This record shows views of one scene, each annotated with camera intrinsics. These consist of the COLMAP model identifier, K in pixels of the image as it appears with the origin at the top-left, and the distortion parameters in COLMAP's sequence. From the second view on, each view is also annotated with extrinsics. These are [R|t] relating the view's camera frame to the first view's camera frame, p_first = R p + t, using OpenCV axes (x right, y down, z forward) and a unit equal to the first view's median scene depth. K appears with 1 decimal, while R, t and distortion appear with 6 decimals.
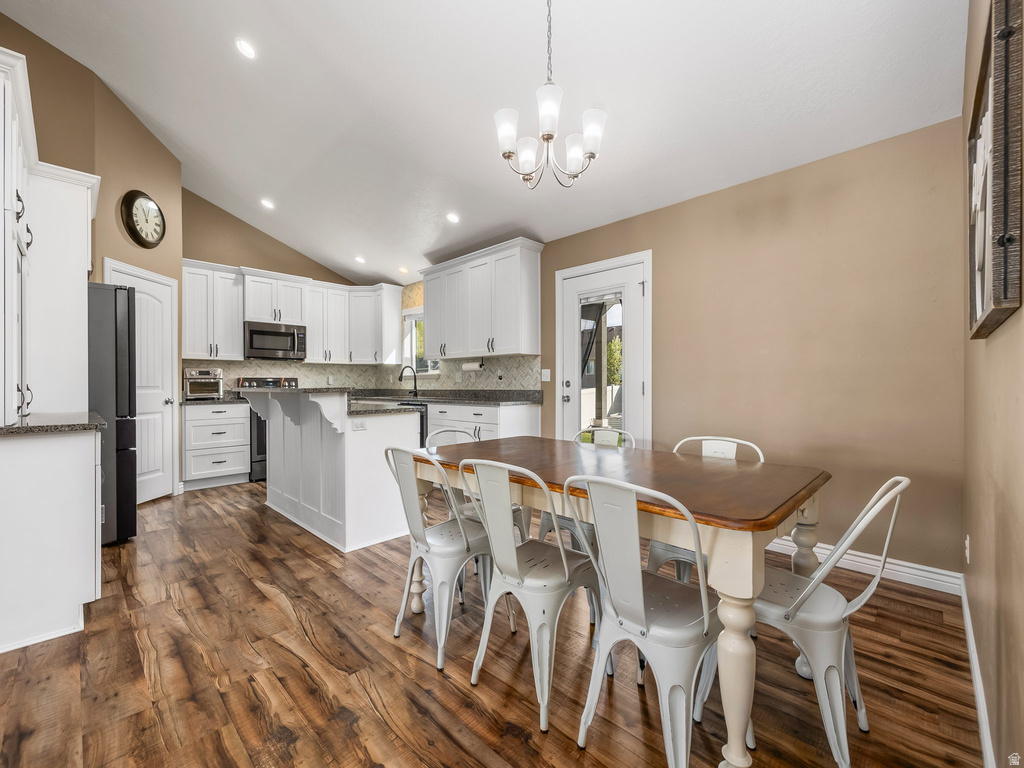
lens RADIAL K [[432.5, 0, 514.3], [0, 432.5, 385.0], [0, 0, 1]] dist [-0.002653, -0.000906]
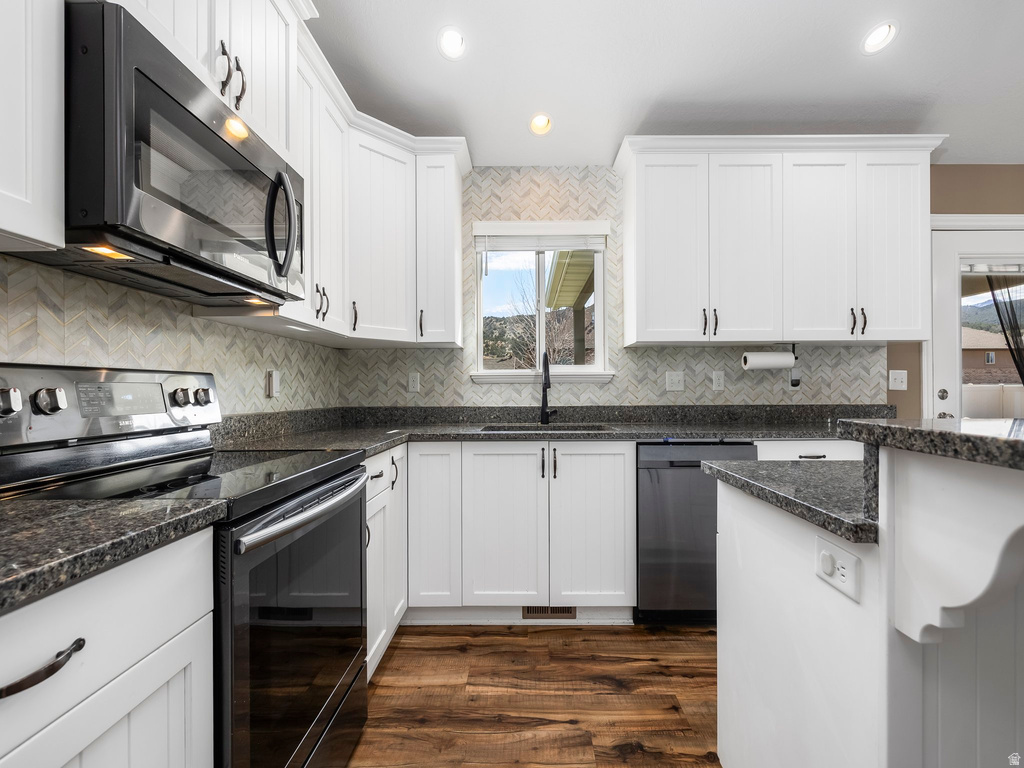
lens RADIAL K [[432.5, 0, 528.6], [0, 432.5, 392.4], [0, 0, 1]] dist [-0.002653, -0.000906]
pose [[0.722881, -0.000739, 0.690972, -0.687555], [0.001533, 0.999999, -0.000535, -0.005273], [-0.690971, 0.001445, 0.722881, 0.869647]]
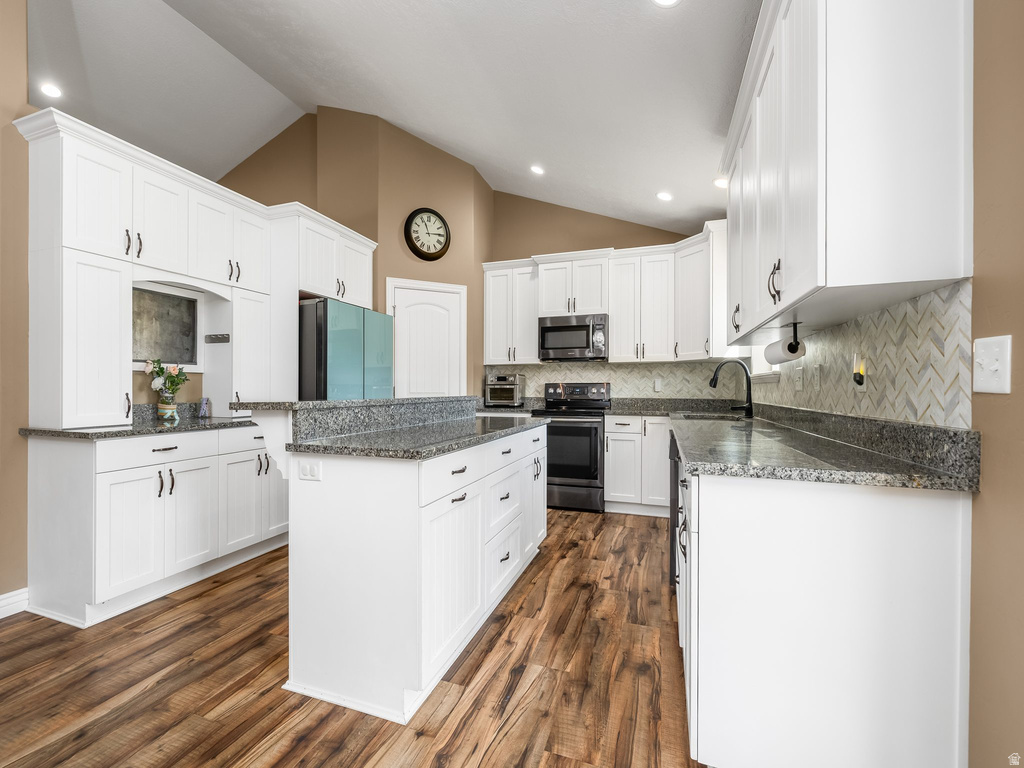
lens RADIAL K [[432.5, 0, 506.1], [0, 432.5, 390.7], [0, 0, 1]] dist [-0.002653, -0.000906]
pose [[0.409303, 0.008970, -0.912354, 0.160597], [-0.003683, 0.999960, 0.008179, -0.010011], [0.912391, 0.000012, 0.409320, 0.652417]]
